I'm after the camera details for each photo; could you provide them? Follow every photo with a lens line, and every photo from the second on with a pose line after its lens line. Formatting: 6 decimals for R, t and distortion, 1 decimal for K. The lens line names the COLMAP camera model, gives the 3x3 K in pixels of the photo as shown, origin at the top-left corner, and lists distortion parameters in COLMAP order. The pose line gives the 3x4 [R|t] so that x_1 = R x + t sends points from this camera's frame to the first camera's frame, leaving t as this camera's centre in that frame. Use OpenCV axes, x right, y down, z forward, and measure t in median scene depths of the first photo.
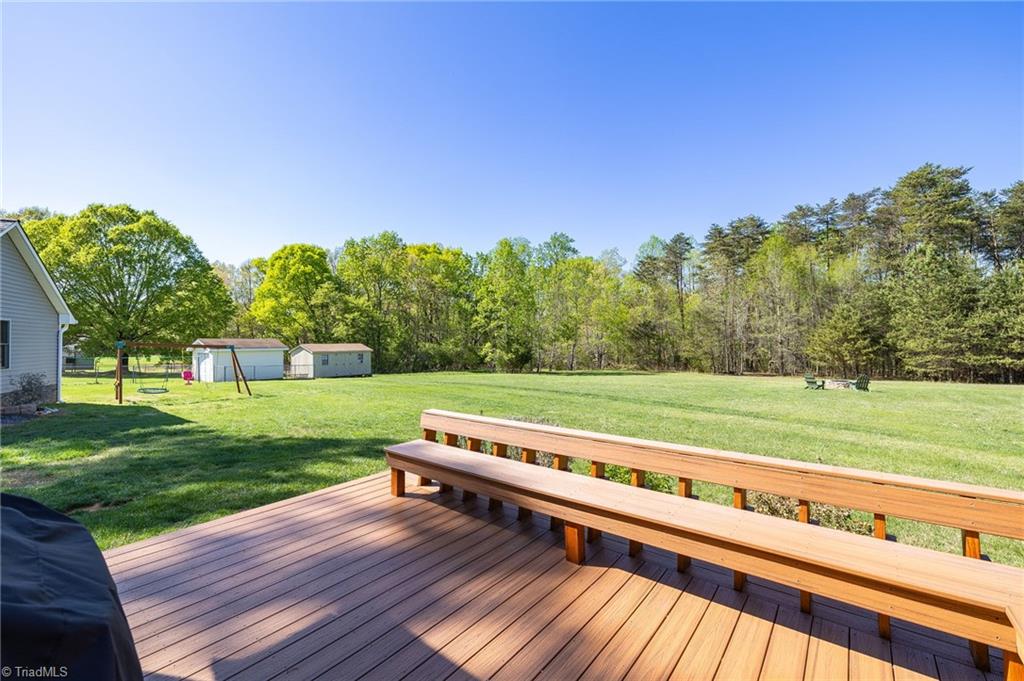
lens RADIAL K [[442.7, 0, 501.6], [0, 442.7, 334.0], [0, 0, 1]] dist [-0.001103, -0.000081]
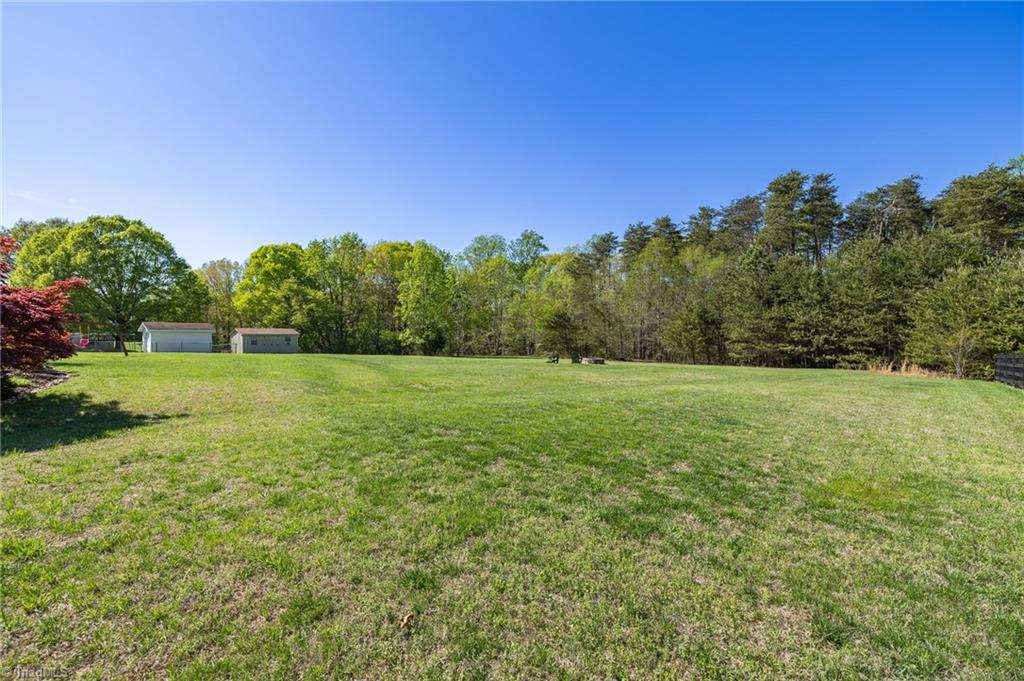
lens RADIAL K [[444.7, 0, 511.9], [0, 444.7, 346.7], [0, 0, 1]] dist [0.000745, 0.000050]
pose [[0.996229, 0.014574, -0.085526, 0.305320], [-0.010731, 0.998919, 0.045224, 0.006730], [0.086092, -0.044136, 0.995309, -0.142019]]
